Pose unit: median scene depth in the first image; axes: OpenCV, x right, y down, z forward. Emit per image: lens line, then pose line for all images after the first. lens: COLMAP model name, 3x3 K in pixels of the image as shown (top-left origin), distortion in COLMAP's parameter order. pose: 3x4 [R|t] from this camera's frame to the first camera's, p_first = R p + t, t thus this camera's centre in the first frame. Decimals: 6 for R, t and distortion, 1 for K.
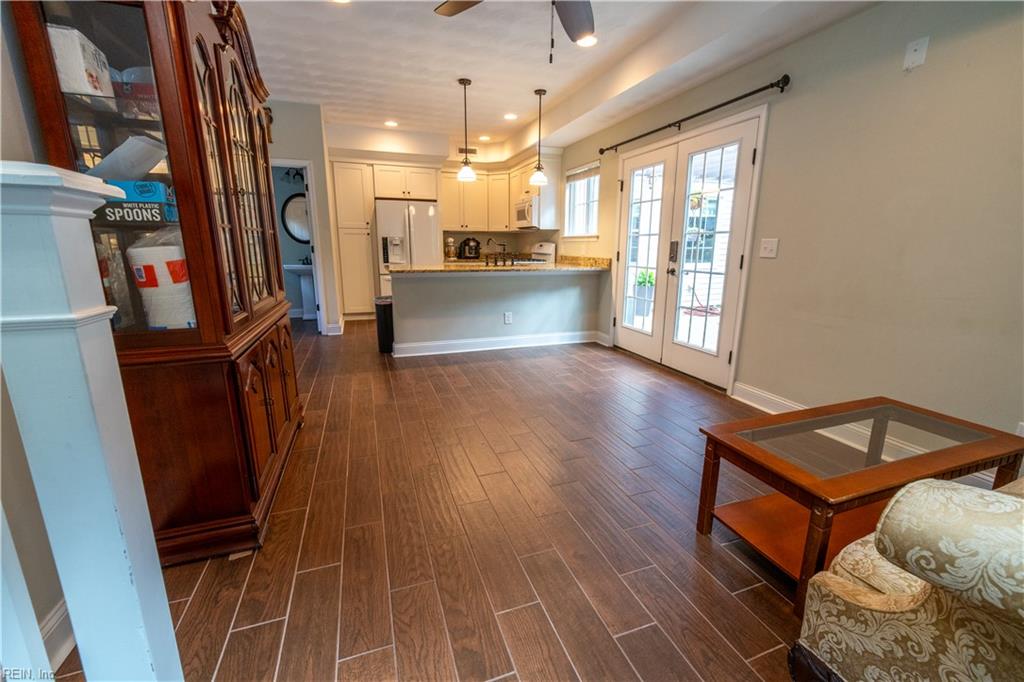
lens RADIAL K [[415.7, 0, 510.9], [0, 415.7, 339.8], [0, 0, 1]] dist [-0.001785, 0.000476]
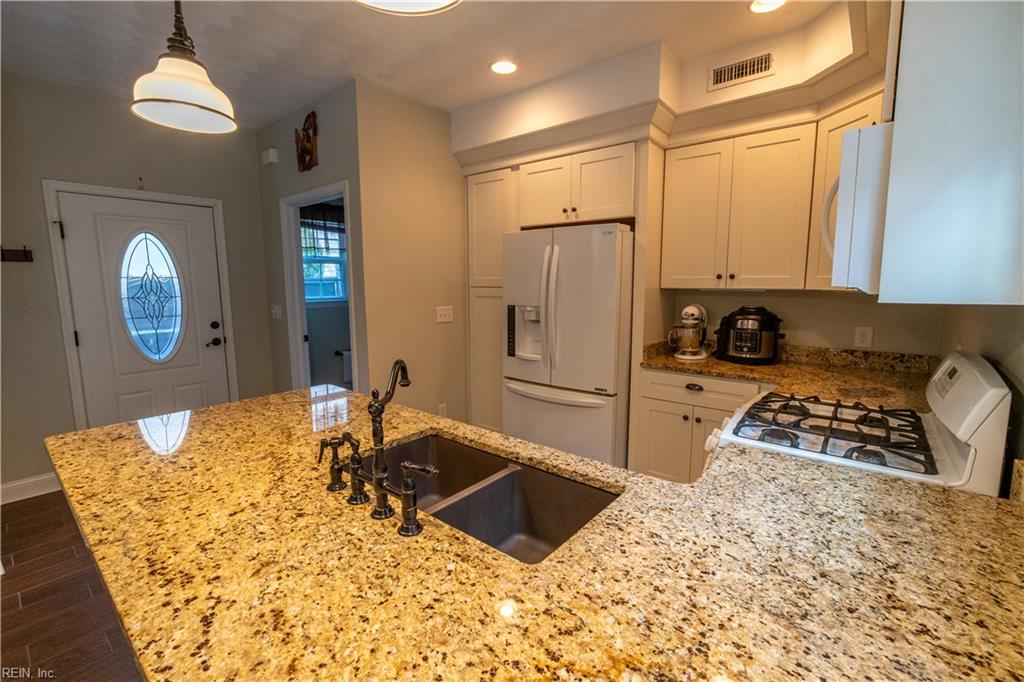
lens RADIAL K [[444.4, 0, 514.1], [0, 444.4, 336.5], [0, 0, 1]] dist [-0.003521, -0.000142]
pose [[0.518406, 0.099406, -0.849337, 0.136725], [-0.183079, 0.983093, 0.003316, -0.196234], [0.835307, 0.153777, 0.527840, 0.671929]]
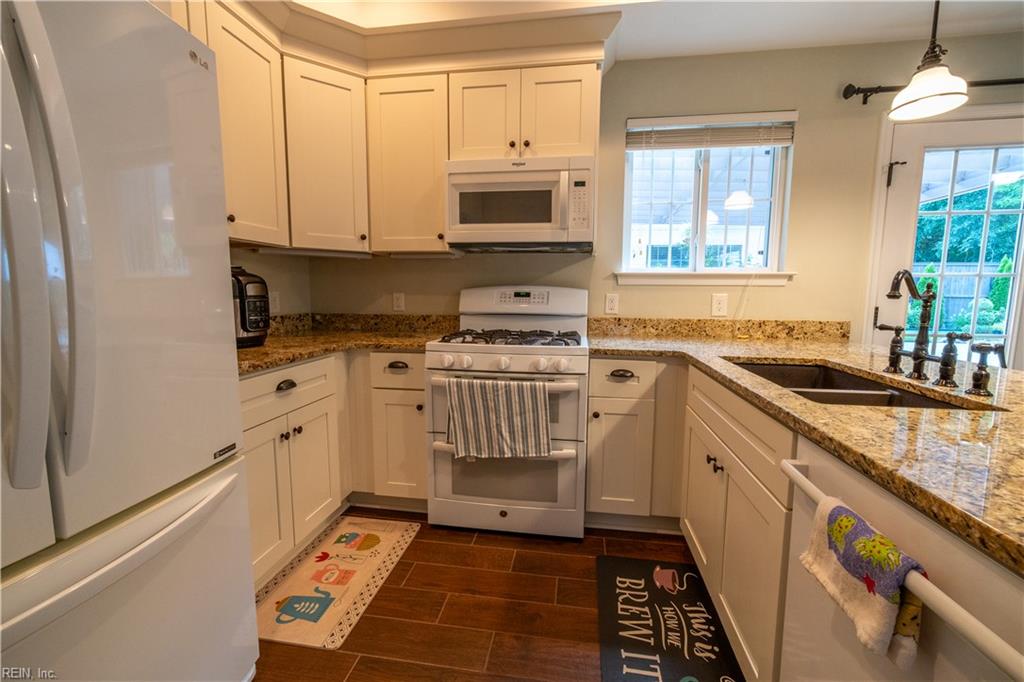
lens RADIAL K [[415.7, 0, 513.2], [0, 415.7, 338.7], [0, 0, 1]] dist [-0.001785, 0.000476]
pose [[0.473269, -0.103900, 0.874769, -0.258601], [0.193651, 0.981000, 0.011749, -0.183604], [-0.859369, 0.163839, 0.484397, 0.788085]]
